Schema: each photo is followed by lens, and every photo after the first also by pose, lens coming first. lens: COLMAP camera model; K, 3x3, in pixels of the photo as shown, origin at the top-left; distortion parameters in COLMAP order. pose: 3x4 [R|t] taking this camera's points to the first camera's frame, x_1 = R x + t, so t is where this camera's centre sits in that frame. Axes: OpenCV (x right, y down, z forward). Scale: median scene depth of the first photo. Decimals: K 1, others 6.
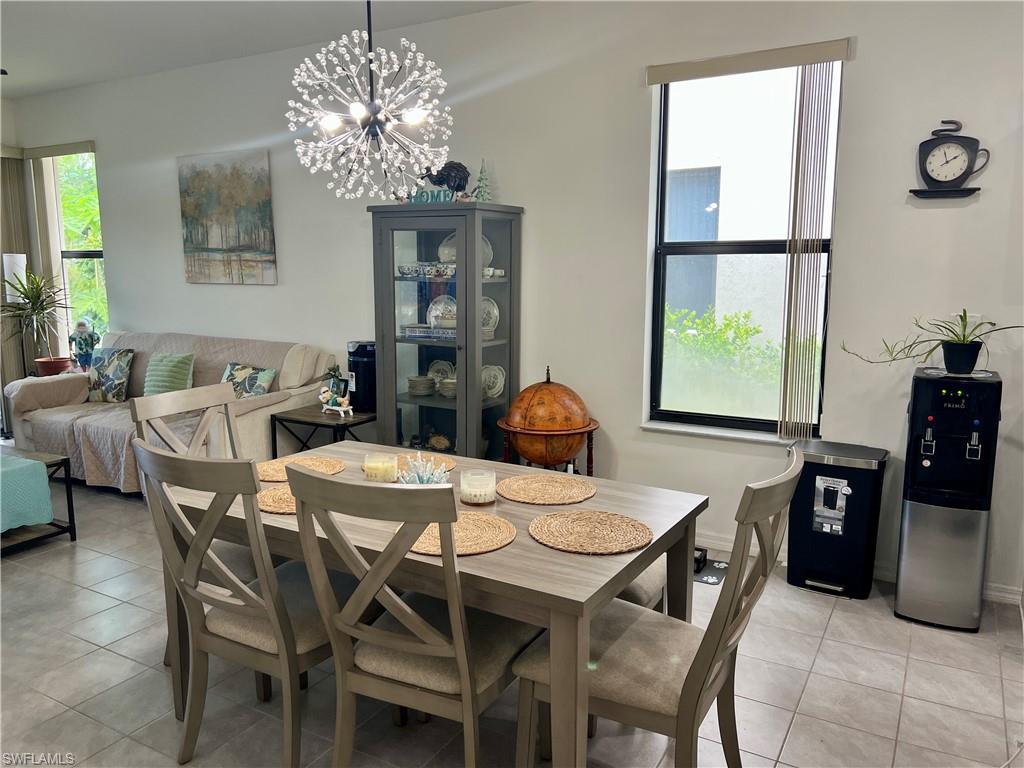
lens RADIAL K [[777.3, 0, 511.3], [0, 777.3, 384.7], [0, 0, 1]] dist [0.037037, -0.003814]
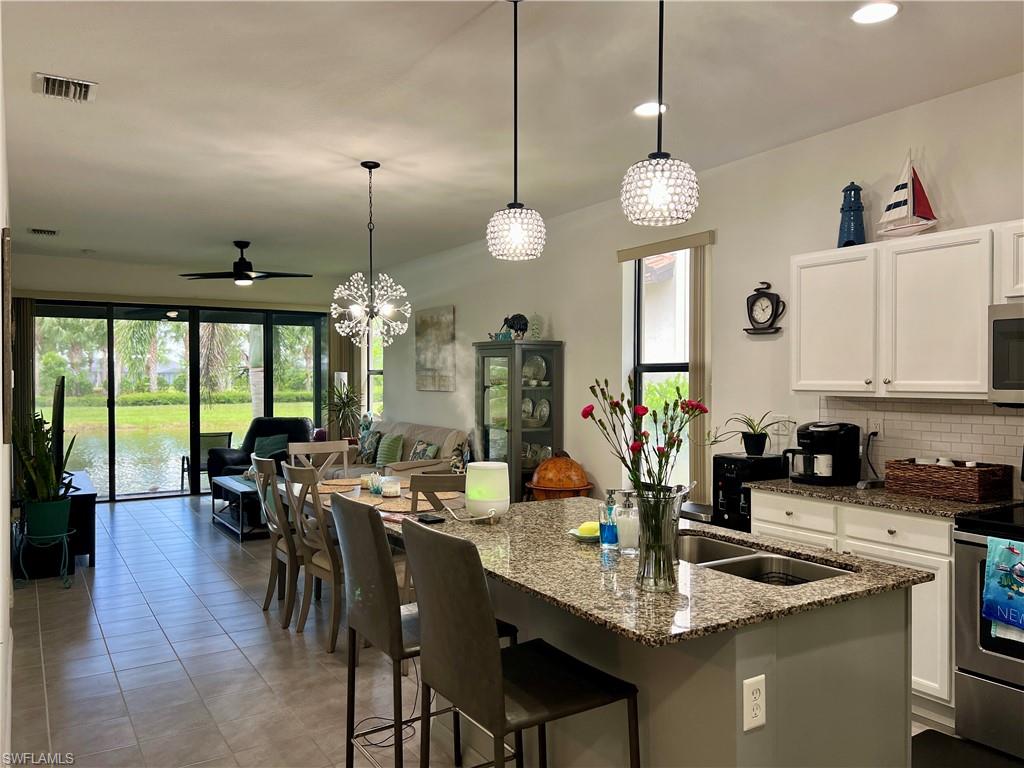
lens RADIAL K [[777.3, 0, 512.1], [0, 777.3, 383.6], [0, 0, 1]] dist [0.037037, -0.003814]
pose [[0.884664, 0.001782, -0.466226, 0.713471], [-0.067177, 0.990045, -0.123685, 0.052930], [0.461365, 0.140740, 0.875977, -0.398115]]
